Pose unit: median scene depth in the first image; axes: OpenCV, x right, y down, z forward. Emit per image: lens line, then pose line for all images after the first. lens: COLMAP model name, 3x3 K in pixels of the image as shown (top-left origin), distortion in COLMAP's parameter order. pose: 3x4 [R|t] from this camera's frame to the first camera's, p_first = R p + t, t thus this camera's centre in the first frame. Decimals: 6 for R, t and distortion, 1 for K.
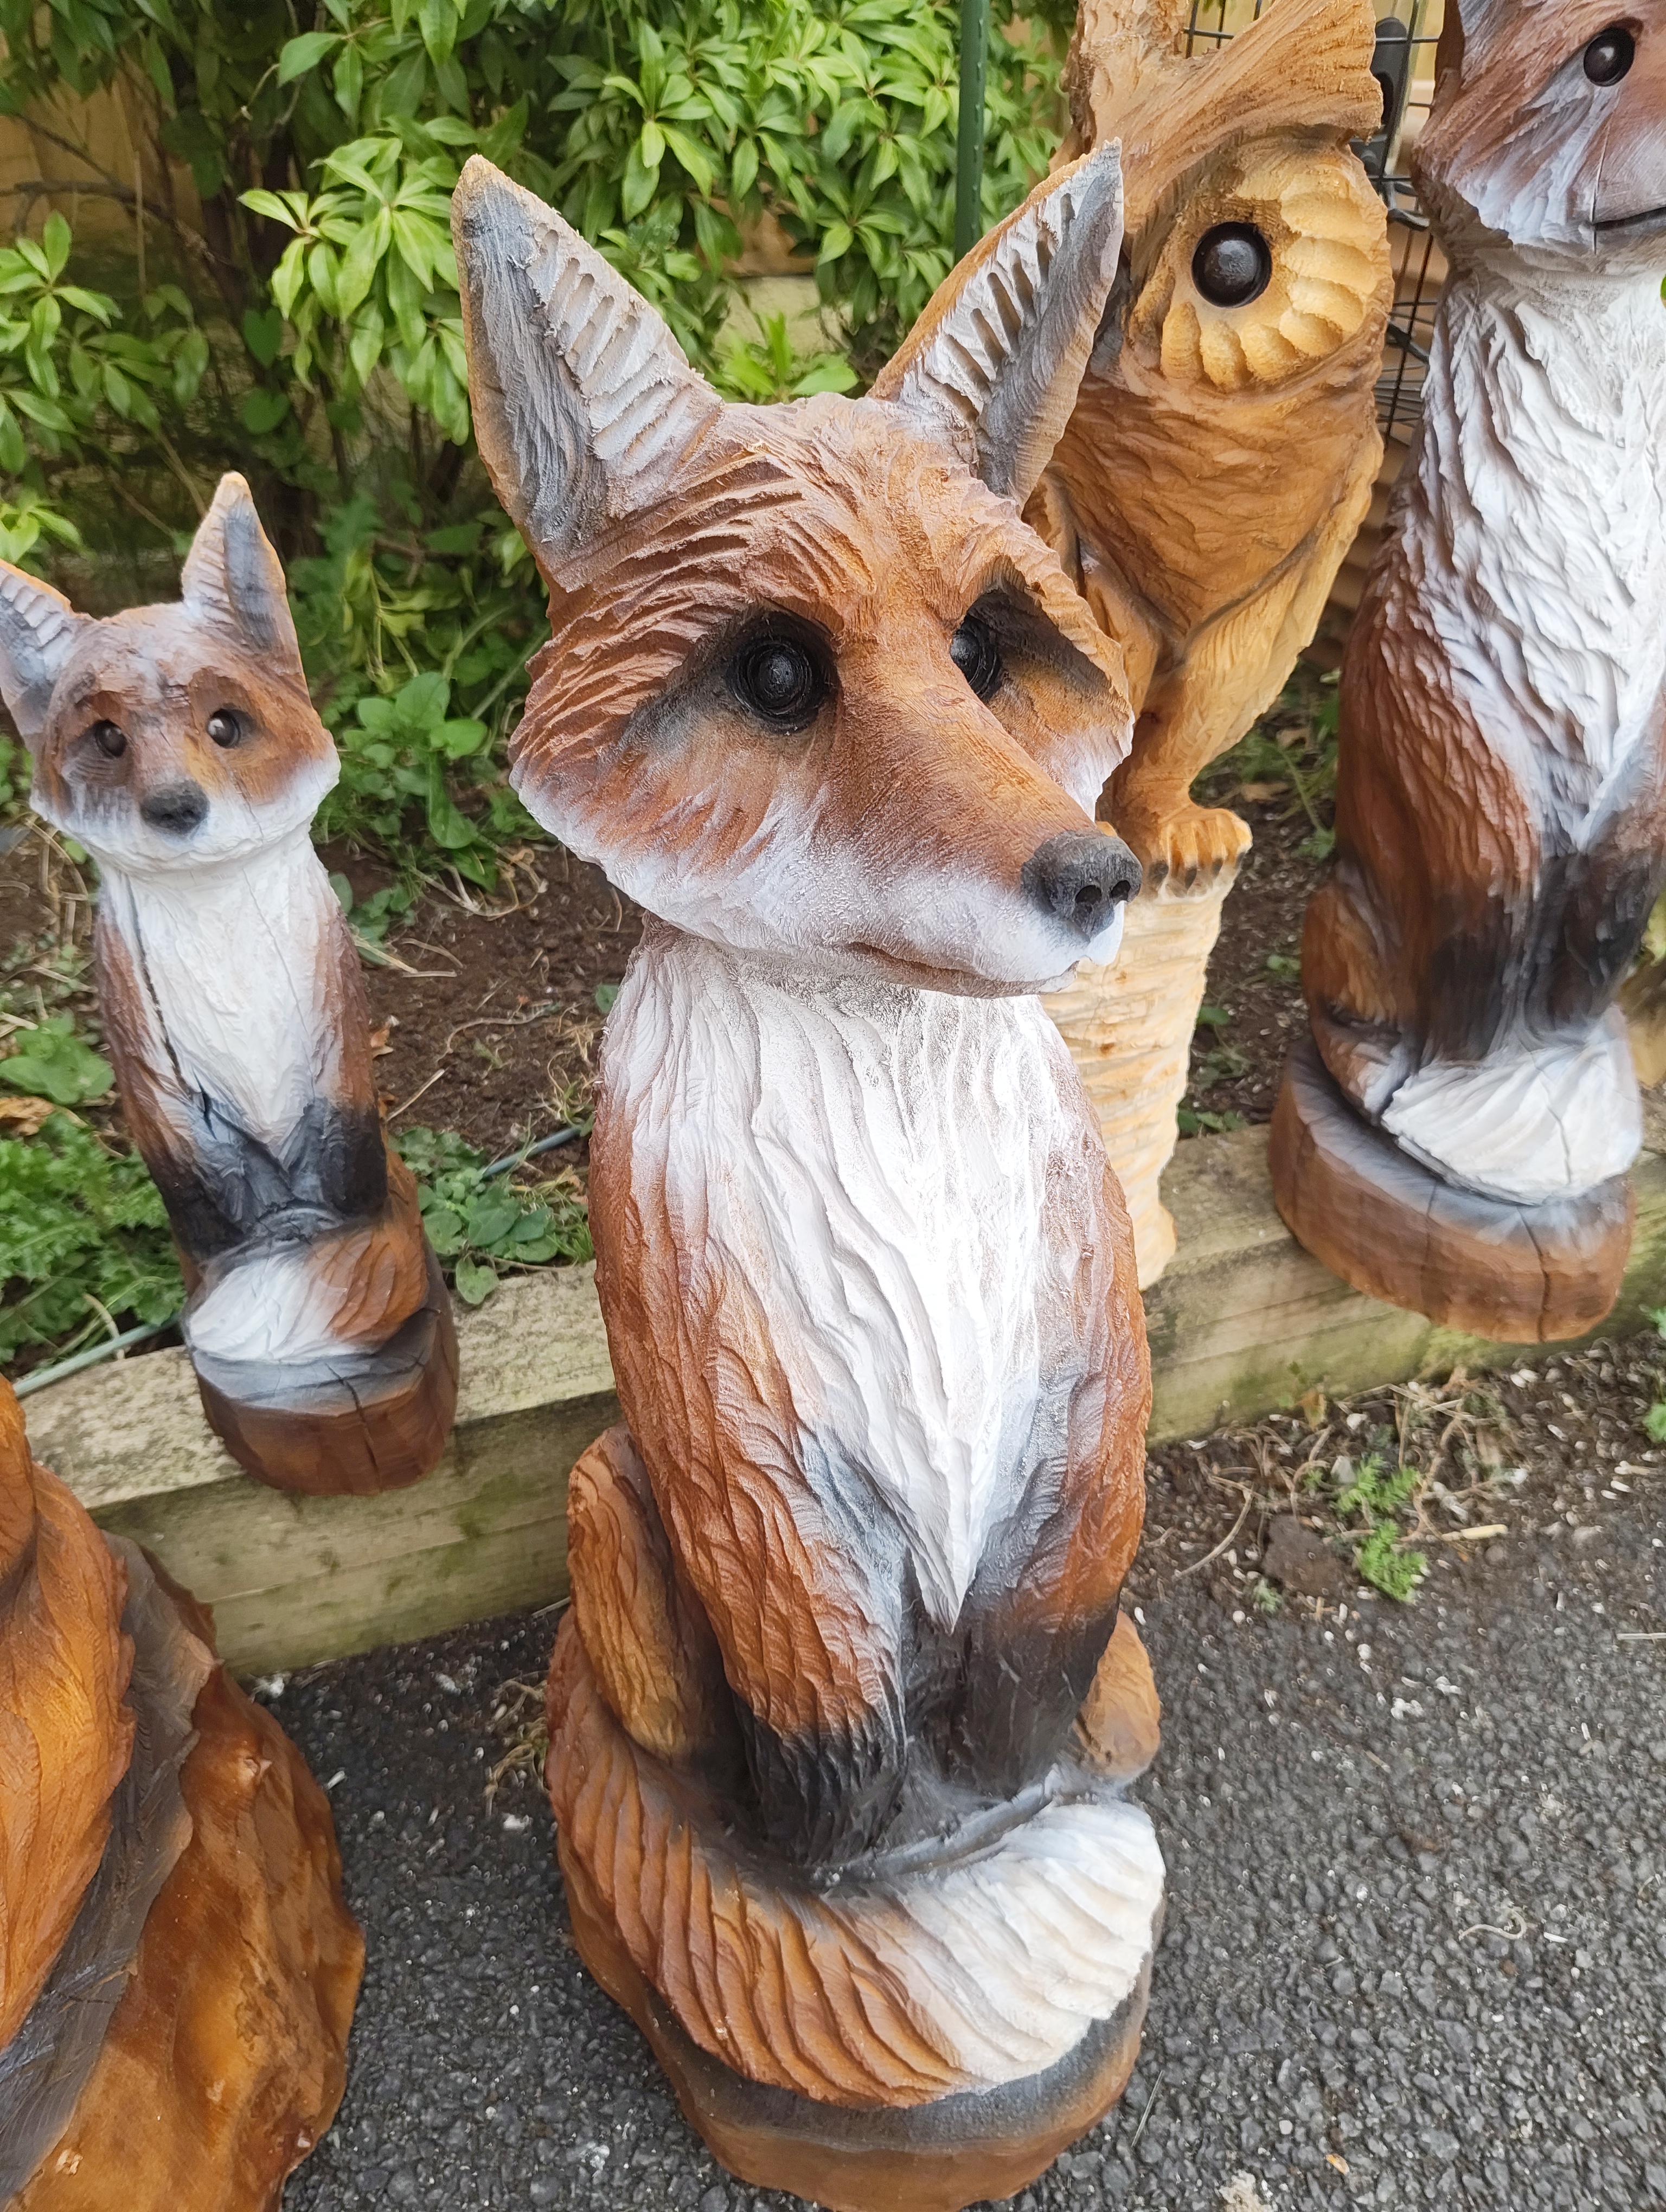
lens RADIAL K [[1443.1, 0, 854.3], [0, 1443.1, 1098.5], [0, 0, 1]] dist [0.012786, -0.020326]
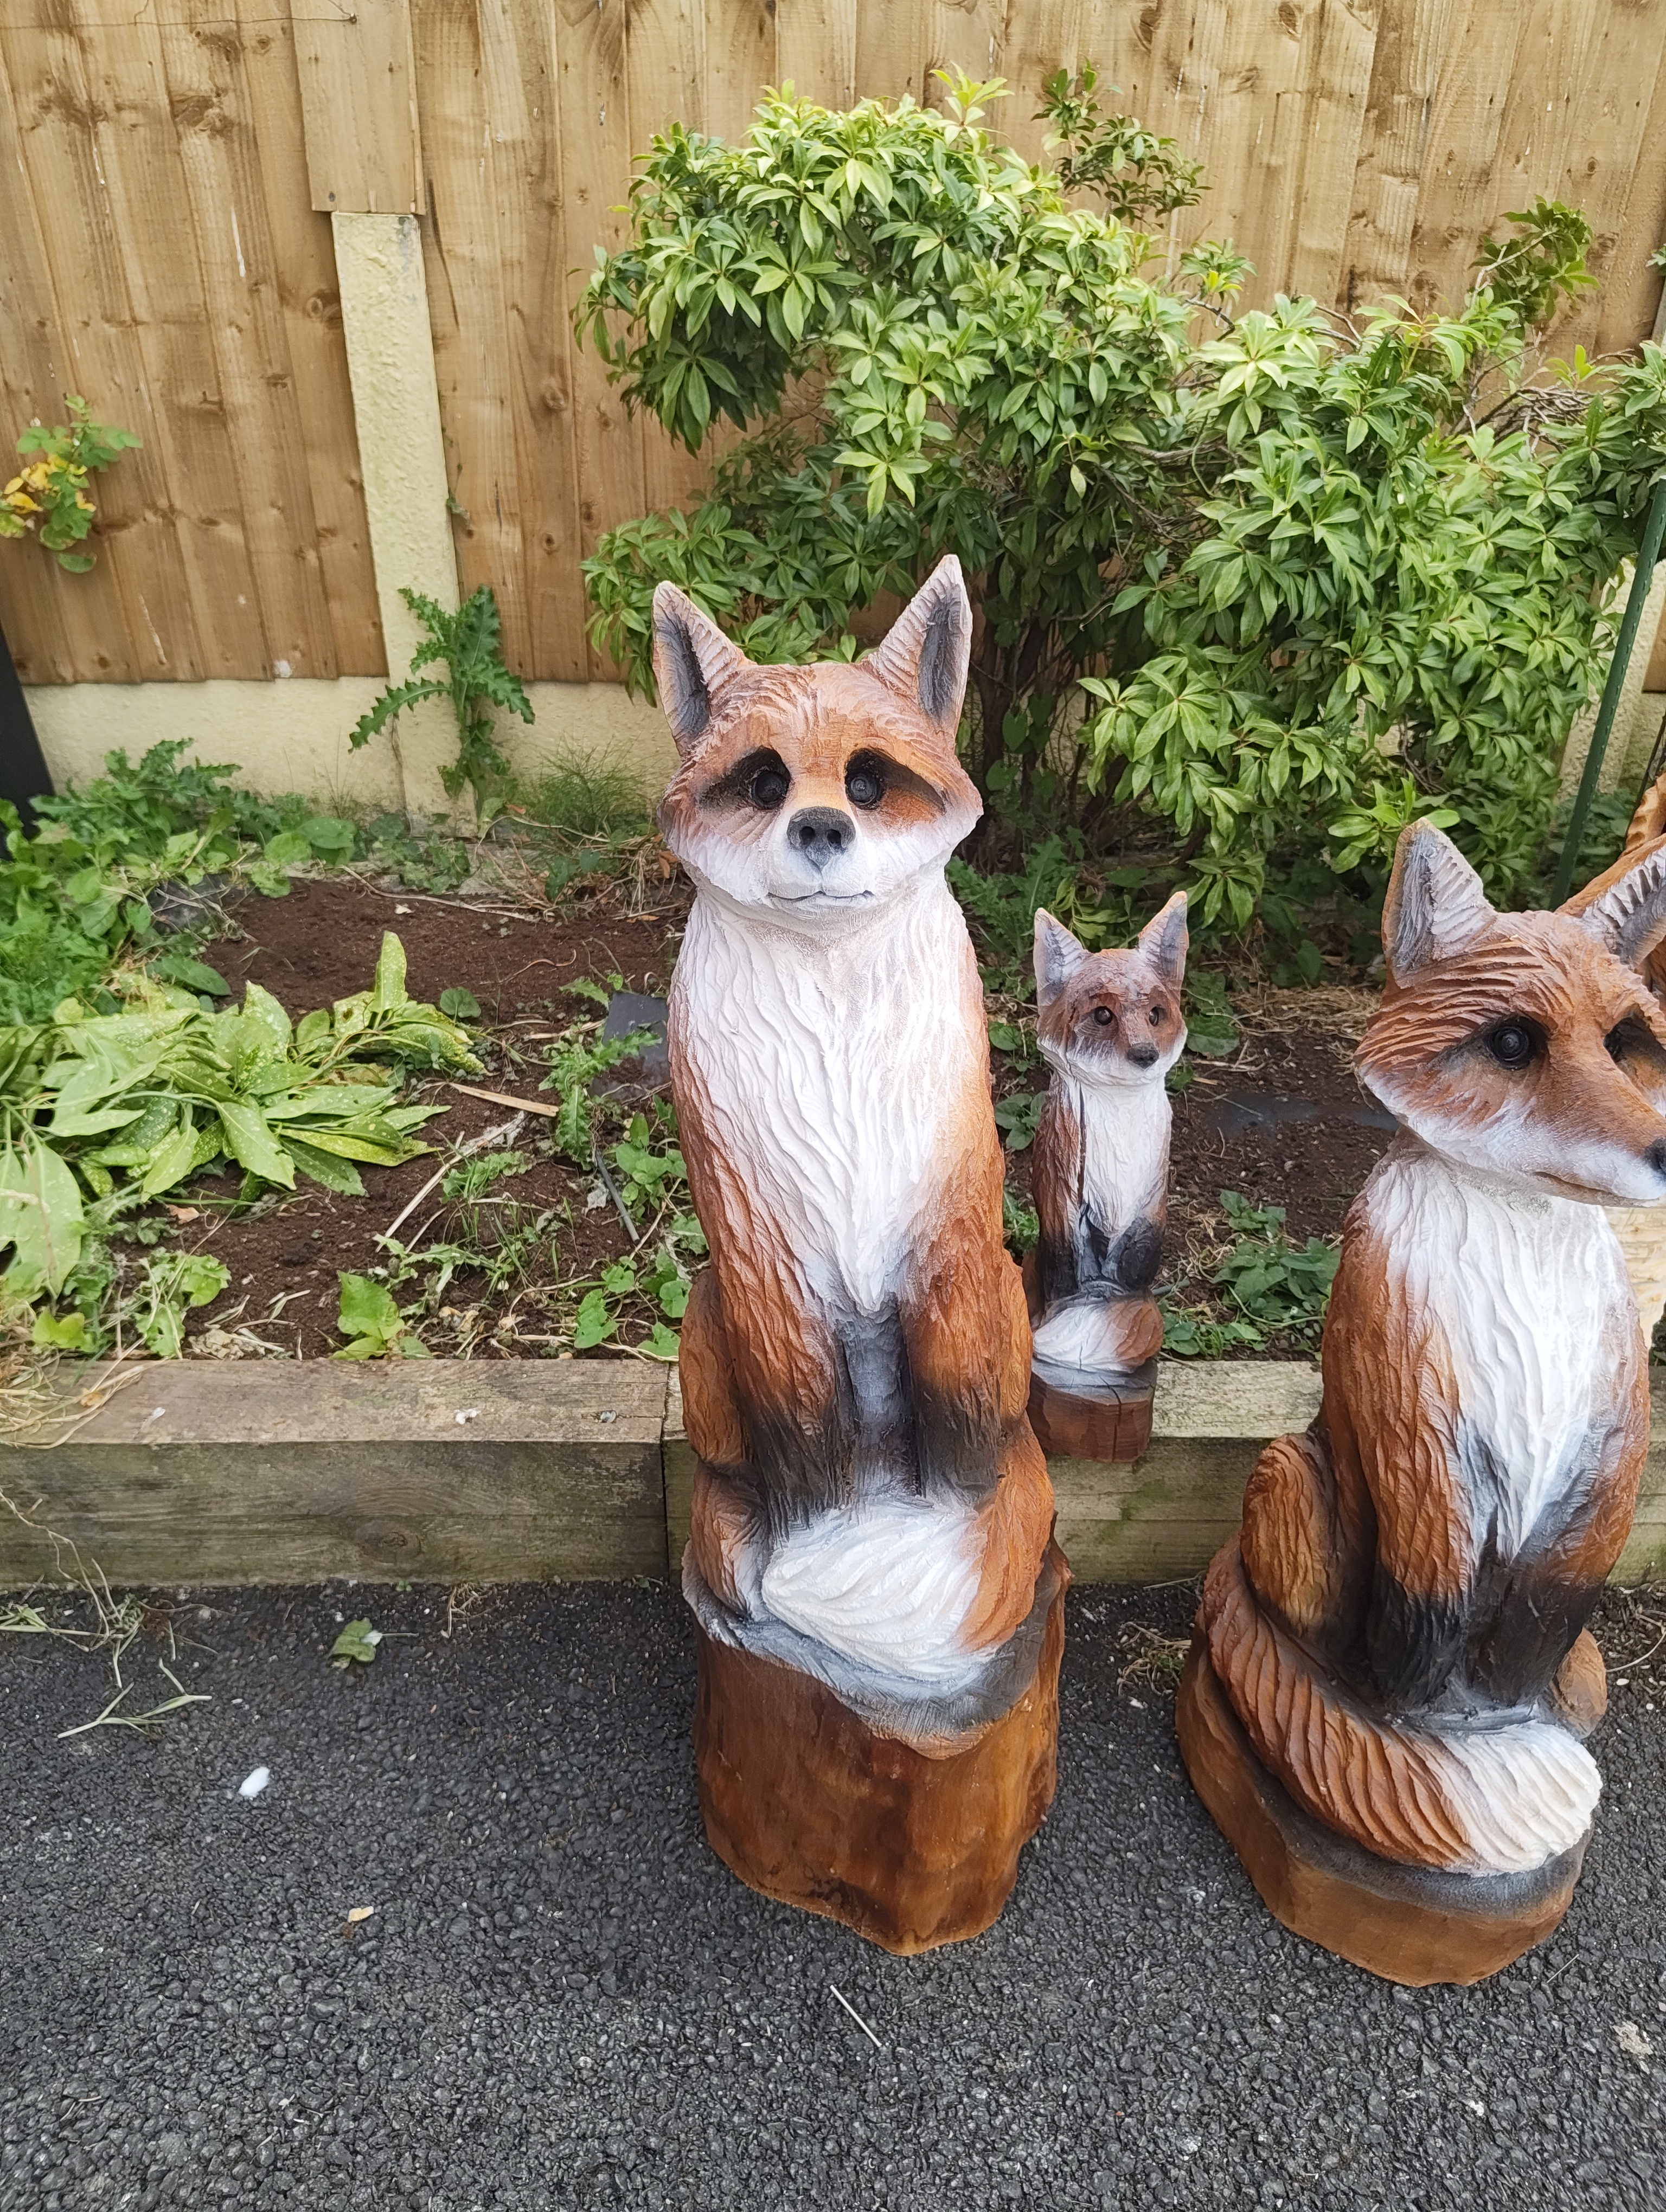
lens RADIAL K [[1443.1, 0, 869.4], [0, 1443.1, 1120.6], [0, 0, 1]] dist [0.012786, -0.020326]
pose [[0.961417, 0.152204, -0.229154, -0.327444], [-0.185930, 0.973451, -0.133502, 0.197361], [0.202750, 0.170958, 0.964192, -0.869378]]
